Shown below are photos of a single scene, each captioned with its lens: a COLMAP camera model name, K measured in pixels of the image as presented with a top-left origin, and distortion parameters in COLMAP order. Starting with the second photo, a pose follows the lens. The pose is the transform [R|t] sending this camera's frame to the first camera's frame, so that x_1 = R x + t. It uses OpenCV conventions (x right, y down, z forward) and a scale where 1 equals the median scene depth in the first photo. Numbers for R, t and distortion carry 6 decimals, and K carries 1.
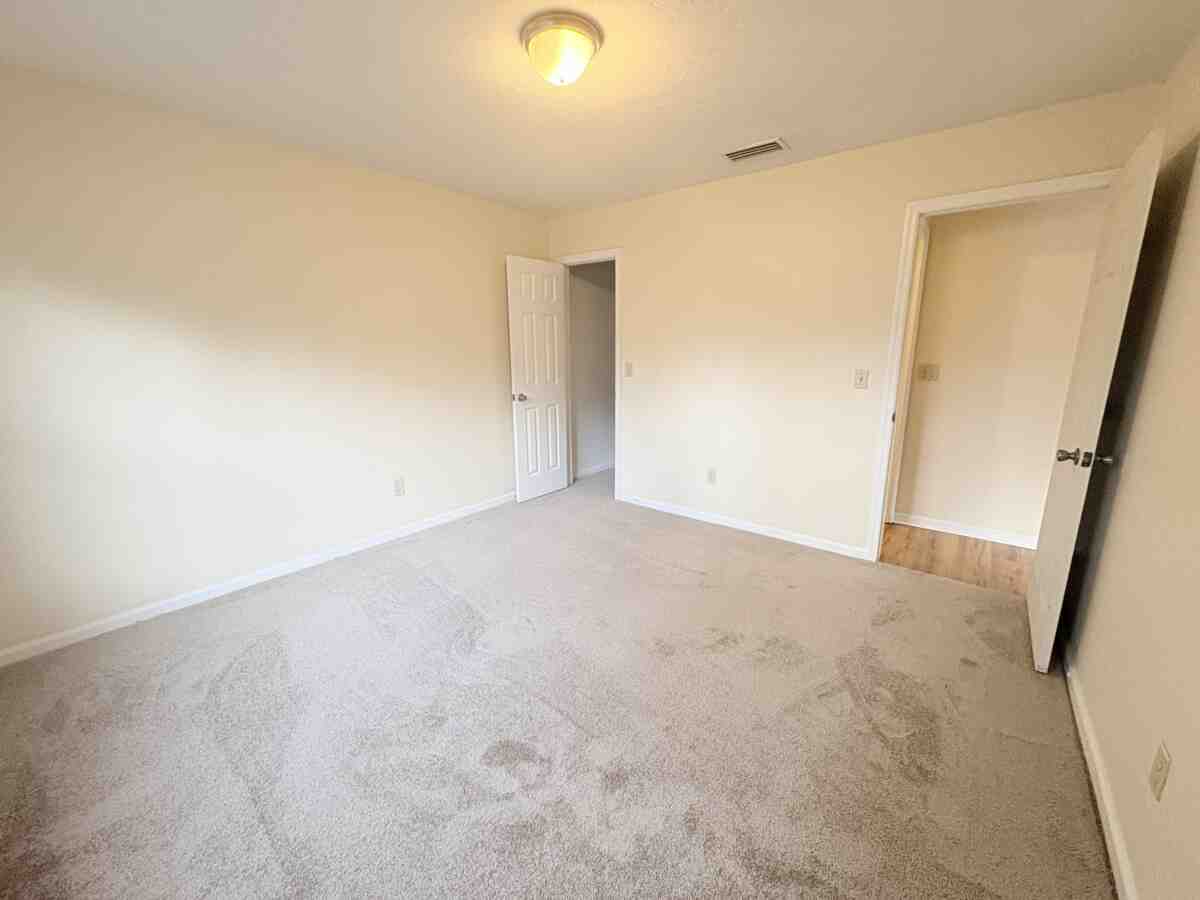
lens RADIAL K [[478.0, 0, 595.3], [0, 478.0, 447.5], [0, 0, 1]] dist [0.000470, 0.000308]
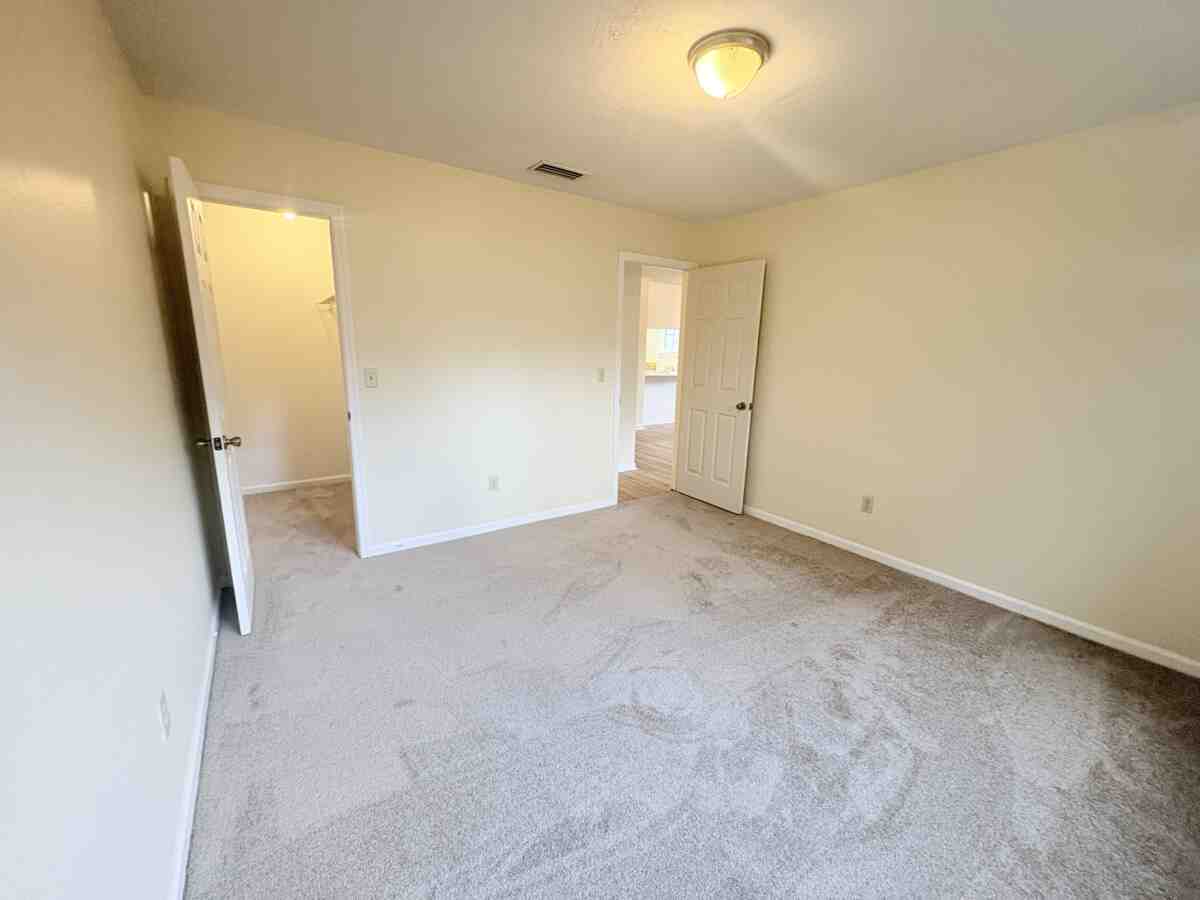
lens RADIAL K [[478.0, 0, 601.3], [0, 478.0, 446.5], [0, 0, 1]] dist [0.000470, 0.000308]
pose [[0.271392, -0.186254, 0.944275, -0.971442], [0.174080, 0.974415, 0.142167, -0.180056], [-0.946595, 0.125796, 0.296871, 0.816294]]
